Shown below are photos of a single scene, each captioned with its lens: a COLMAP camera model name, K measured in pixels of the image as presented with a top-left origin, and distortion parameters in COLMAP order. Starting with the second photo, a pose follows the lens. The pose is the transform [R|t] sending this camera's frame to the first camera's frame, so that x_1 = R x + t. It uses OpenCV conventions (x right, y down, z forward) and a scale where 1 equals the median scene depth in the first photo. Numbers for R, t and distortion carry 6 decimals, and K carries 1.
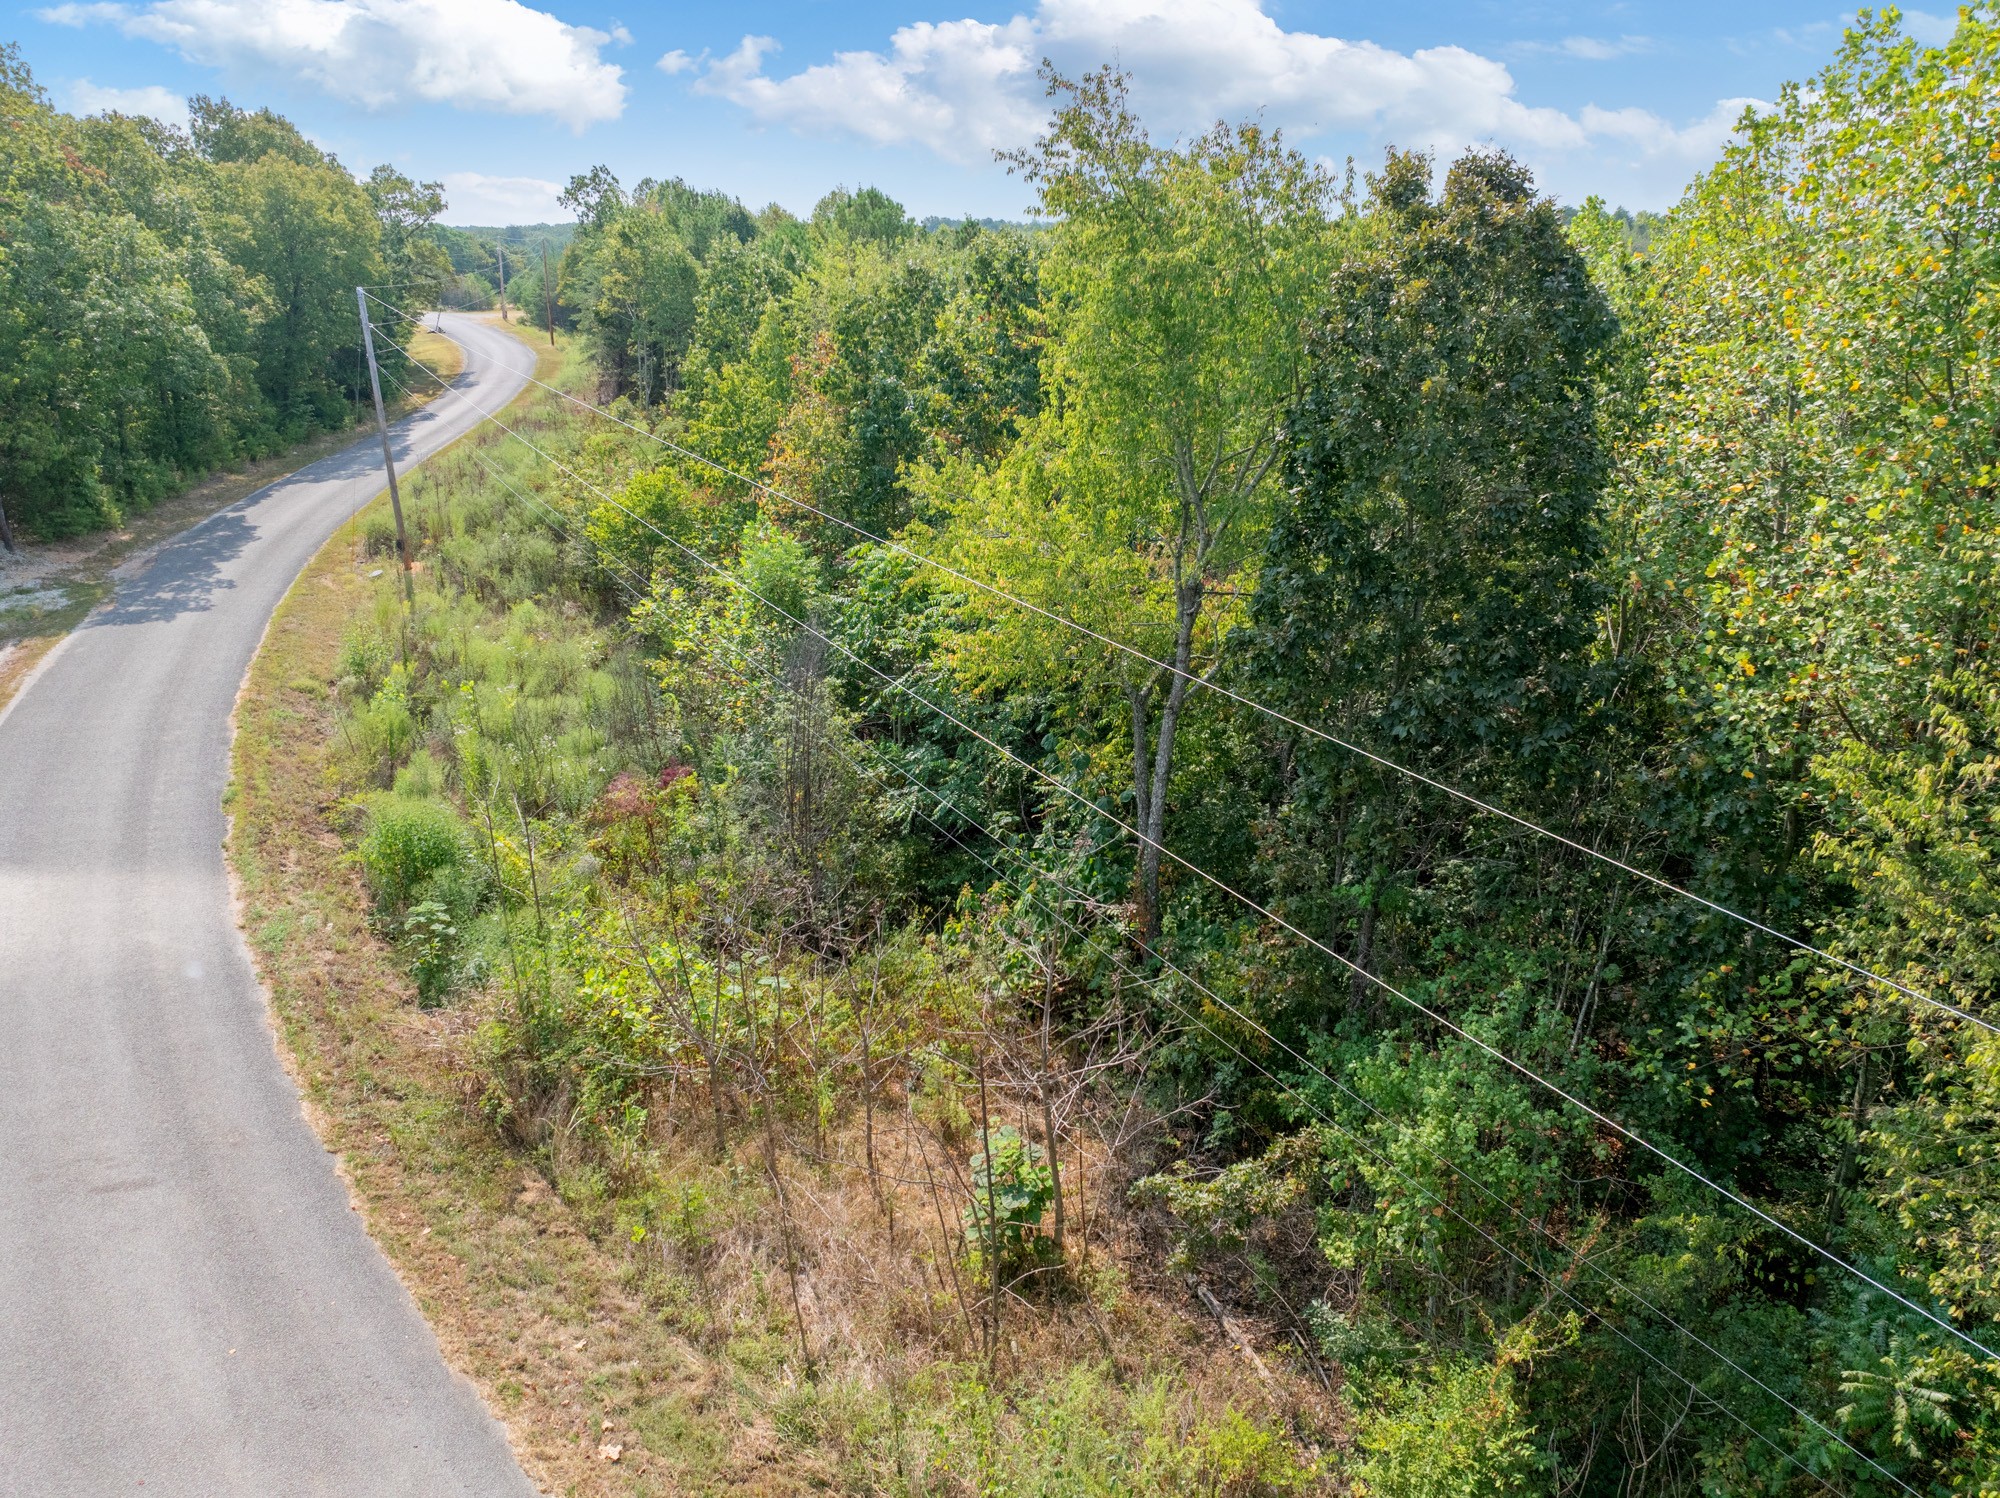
lens RADIAL K [[1427.4, 0, 996.5], [0, 1427.4, 757.5], [0, 0, 1]] dist [-0.005438, -0.002928]
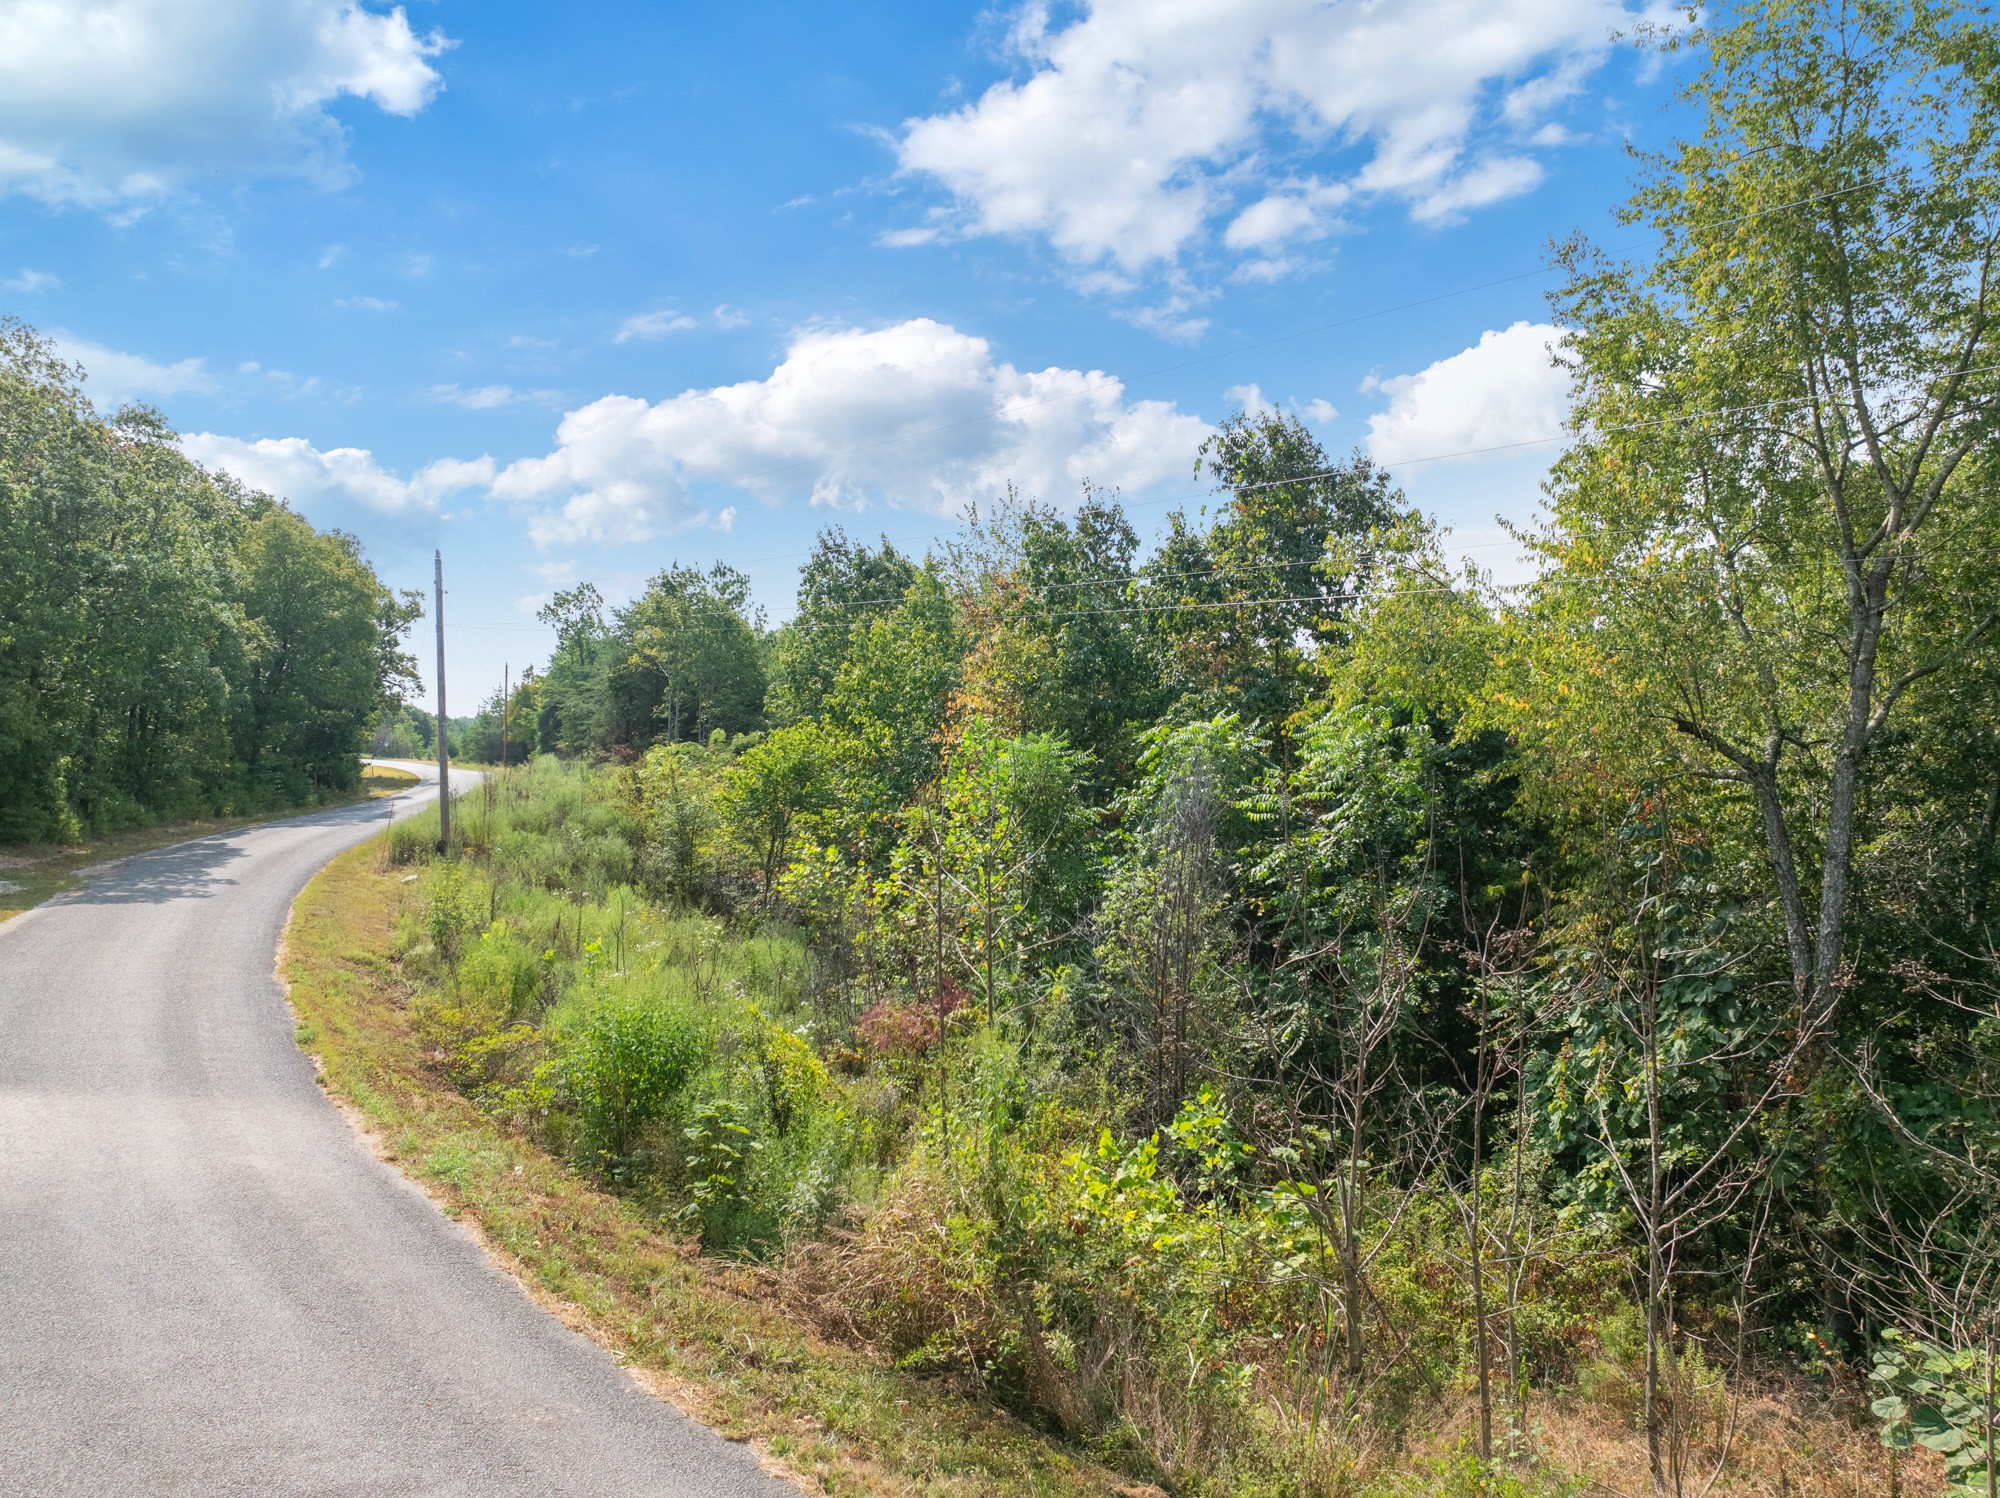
lens RADIAL K [[1428.0, 0, 999.7], [0, 1428.0, 739.6], [0, 0, 1]] dist [-0.031262, 0.000278]
pose [[0.994629, -0.001375, 0.103499, -0.211423], [0.038850, 0.931768, -0.360969, 0.114921], [-0.095940, 0.363051, 0.926817, 0.220441]]
